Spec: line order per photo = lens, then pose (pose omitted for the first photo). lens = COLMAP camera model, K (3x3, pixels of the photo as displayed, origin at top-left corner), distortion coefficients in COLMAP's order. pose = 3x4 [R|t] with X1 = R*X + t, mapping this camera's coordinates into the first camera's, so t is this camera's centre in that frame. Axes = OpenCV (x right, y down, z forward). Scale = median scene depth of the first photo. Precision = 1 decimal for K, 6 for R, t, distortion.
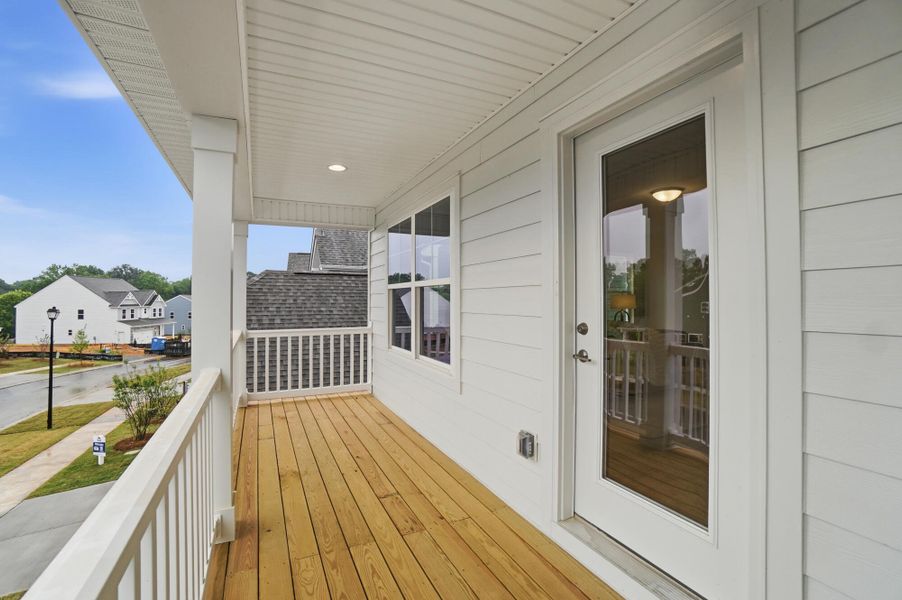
lens RADIAL K [[406.9, 0, 447.3], [0, 406.9, 302.3], [0, 0, 1]] dist [0.000620, 0.000061]
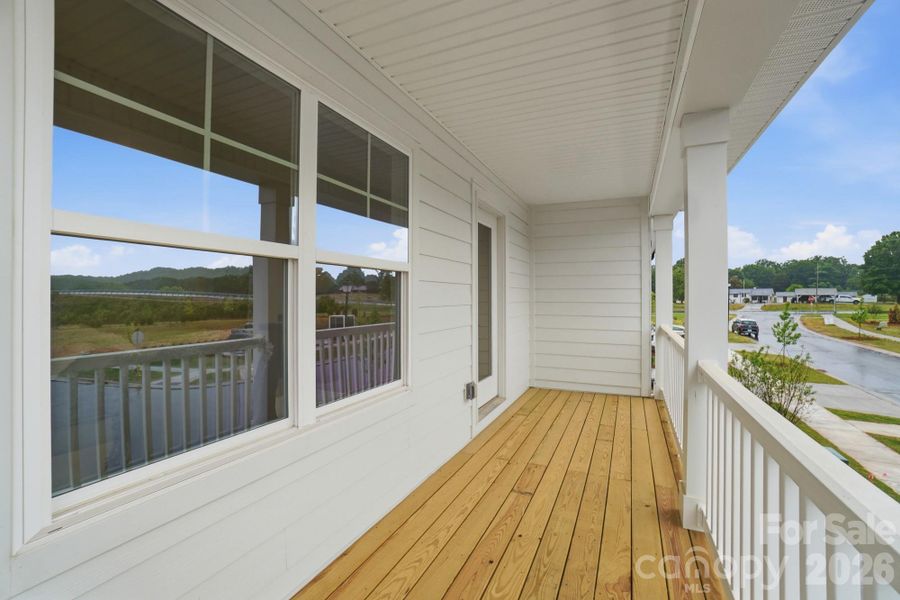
lens RADIAL K [[406.0, 0, 446.3], [0, 406.0, 301.8], [0, 0, 1]] dist [0.000620, 0.000061]
pose [[-0.649537, -0.004284, 0.760318, -0.812190], [-0.002813, 0.999991, 0.003231, 0.014892], [-0.760324, -0.000041, -0.649543, 1.880453]]
